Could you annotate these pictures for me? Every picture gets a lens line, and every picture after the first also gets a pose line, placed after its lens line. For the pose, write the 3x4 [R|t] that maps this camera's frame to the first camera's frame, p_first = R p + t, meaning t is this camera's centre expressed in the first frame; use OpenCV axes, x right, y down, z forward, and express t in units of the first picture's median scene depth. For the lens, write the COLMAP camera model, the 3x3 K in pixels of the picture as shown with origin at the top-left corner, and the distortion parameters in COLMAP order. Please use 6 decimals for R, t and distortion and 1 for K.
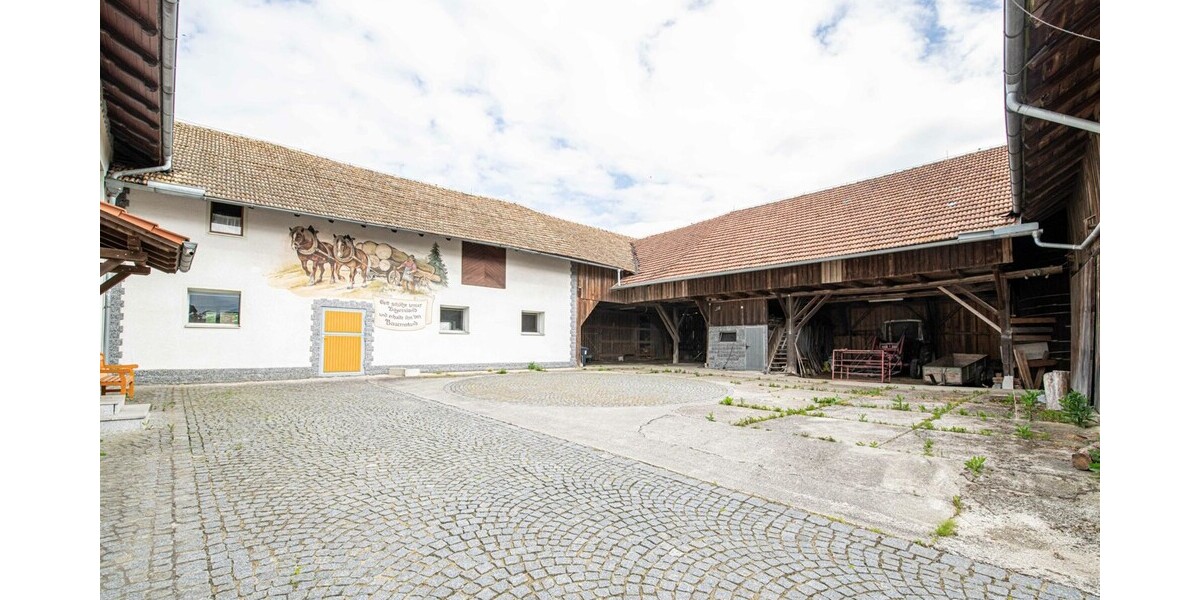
lens RADIAL K [[464.7, 0, 608.4], [0, 464.7, 337.0], [0, 0, 1]] dist [-0.020091, -0.000051]
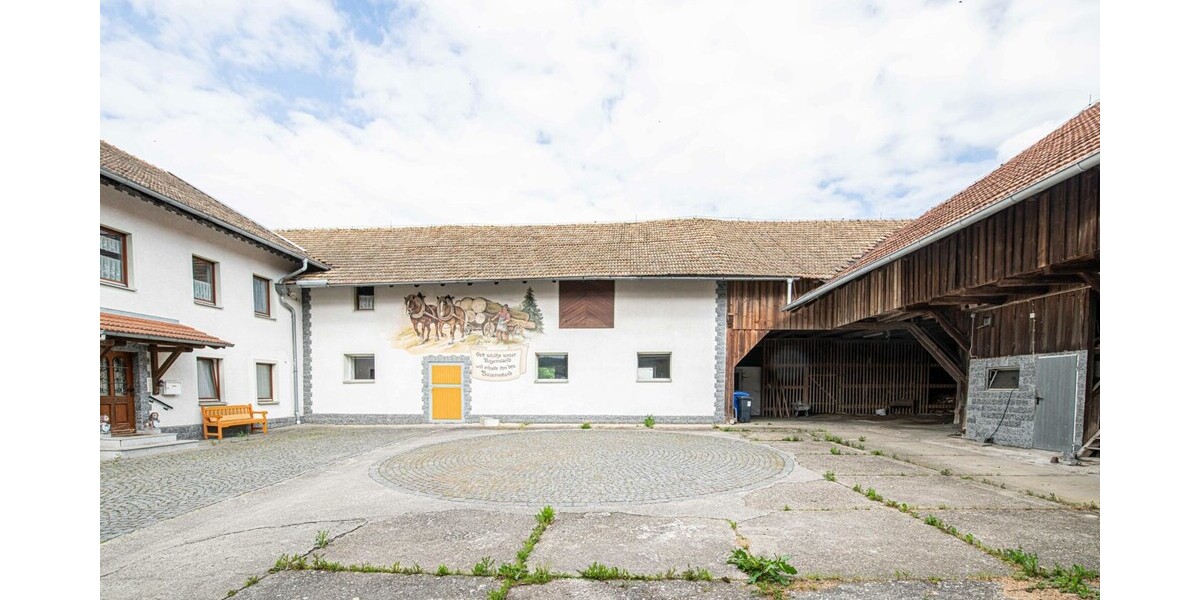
lens RADIAL K [[481.6, 0, 544.2], [0, 481.6, 405.5], [0, 0, 1]] dist [-0.000117, -0.000142]
pose [[0.659398, 0.020814, -0.751506, 0.409936], [0.019768, 0.998791, 0.045007, -0.005594], [0.751534, -0.044533, 0.658190, 0.370210]]
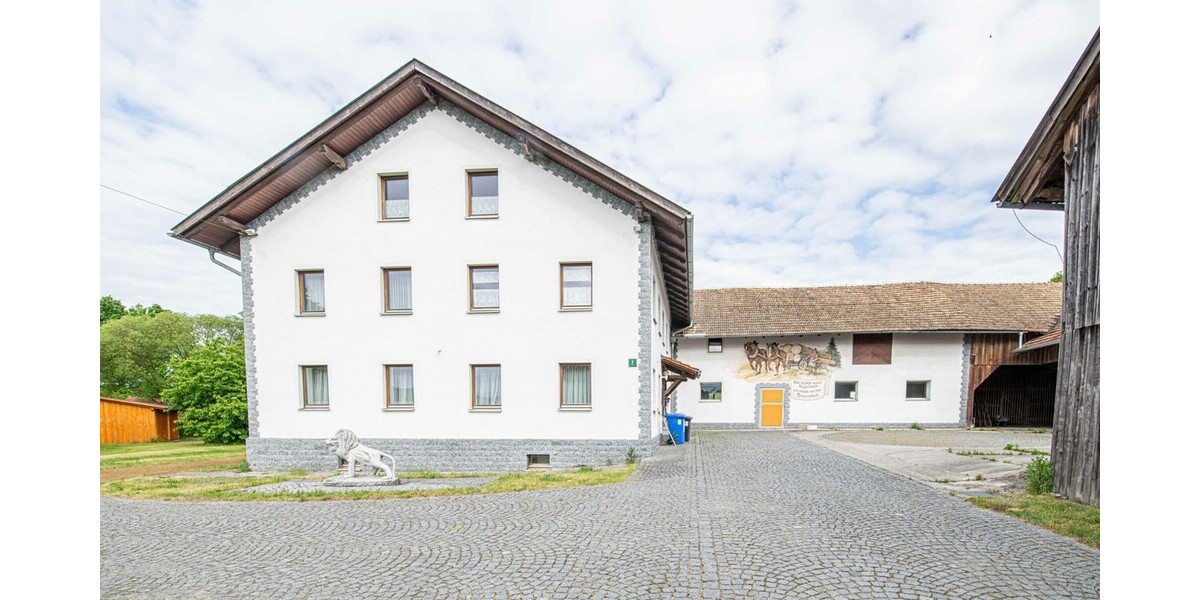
lens RADIAL K [[461.5, 0, 641.6], [0, 461.5, 446.9], [0, 0, 1]] dist [-0.000251, -0.000036]
pose [[0.639160, 0.048839, -0.767521, 0.367094], [0.021968, 0.996415, 0.081698, 0.003209], [0.768760, -0.069079, 0.635796, -0.384758]]
